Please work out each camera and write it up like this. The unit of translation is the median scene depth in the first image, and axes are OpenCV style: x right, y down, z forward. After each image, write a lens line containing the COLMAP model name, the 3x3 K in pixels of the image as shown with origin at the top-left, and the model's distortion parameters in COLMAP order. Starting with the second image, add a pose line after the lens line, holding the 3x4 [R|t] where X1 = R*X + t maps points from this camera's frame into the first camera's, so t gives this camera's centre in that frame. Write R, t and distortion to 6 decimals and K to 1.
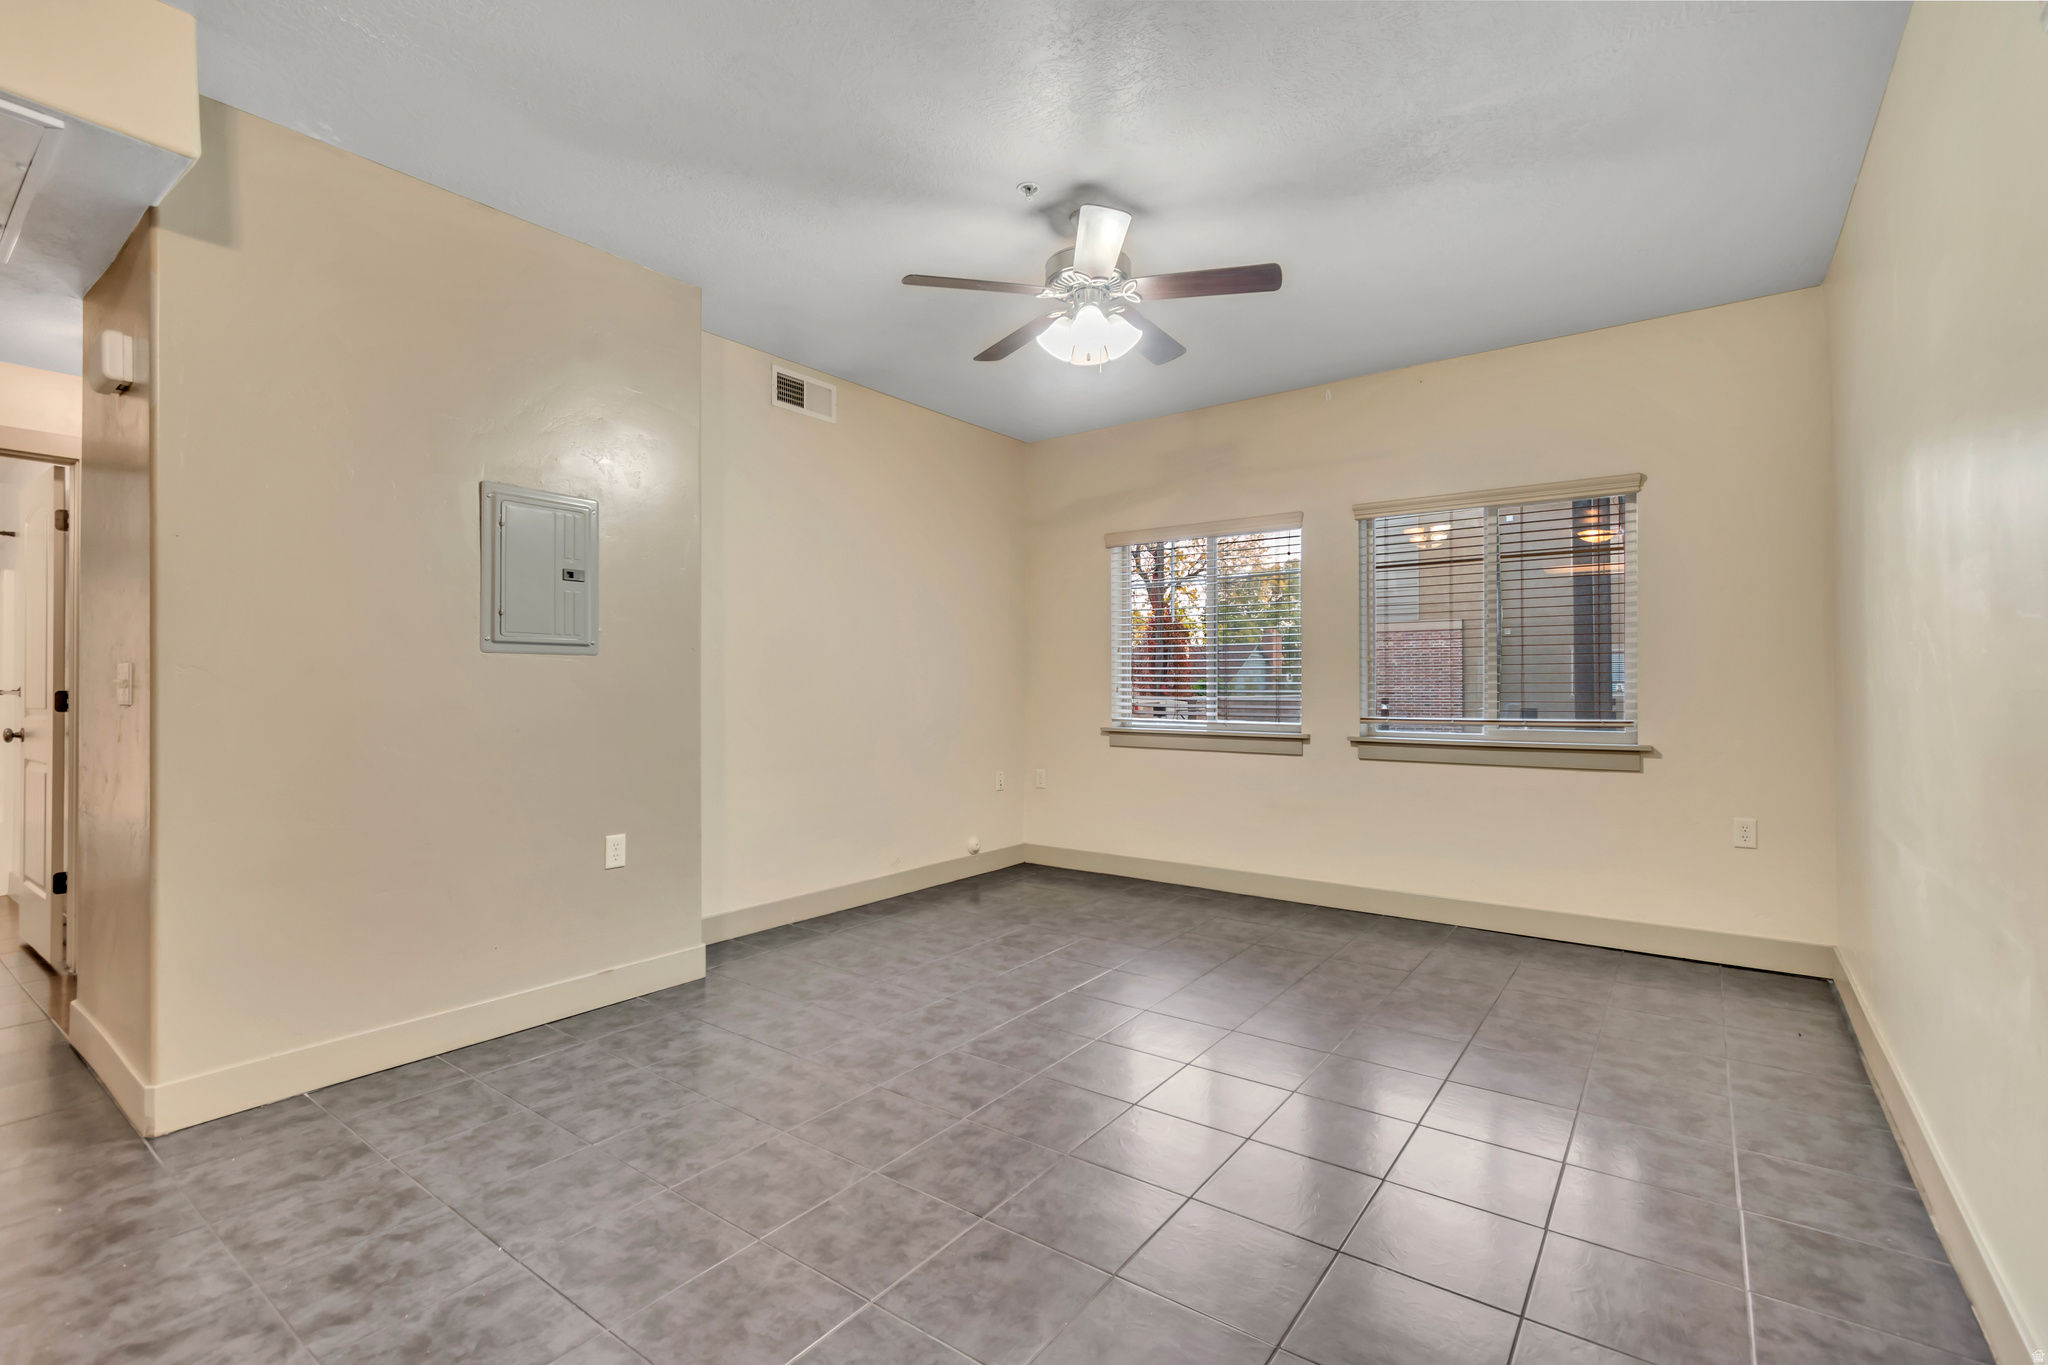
lens RADIAL K [[908.5, 0, 1025.0], [0, 908.5, 691.1], [0, 0, 1]] dist [0.002050, 0.000172]
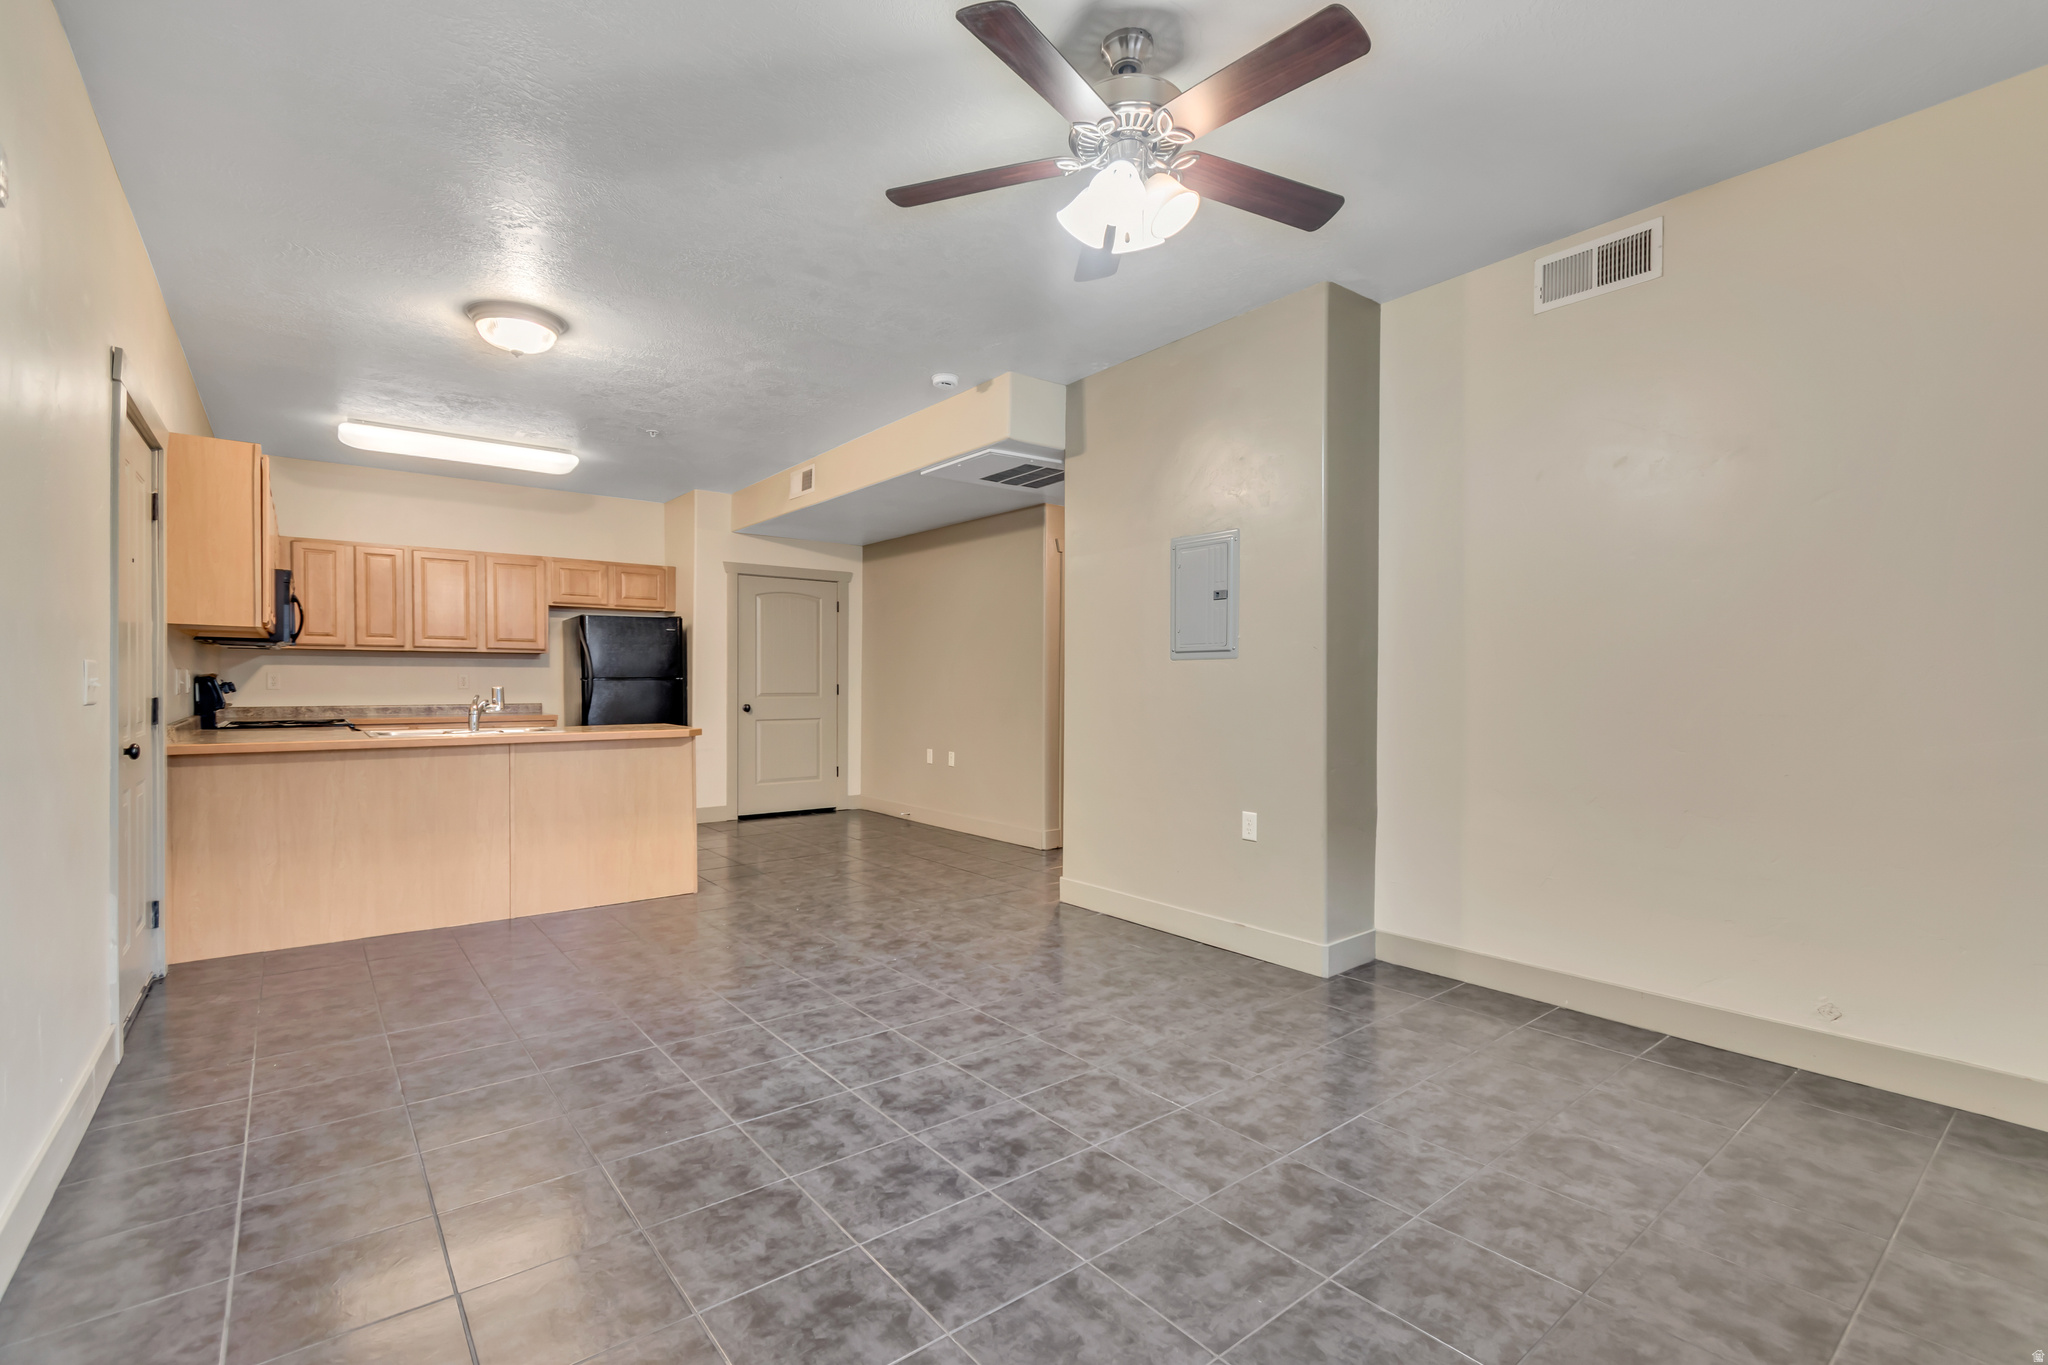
lens RADIAL K [[908.5, 0, 1025.0], [0, 908.5, 691.1], [0, 0, 1]] dist [0.002050, 0.000172]
pose [[-0.258853, 0.008147, -0.965882, 0.845803], [-0.003236, 0.999952, 0.009302, -0.006906], [0.965911, 0.005533, -0.258814, 1.159777]]
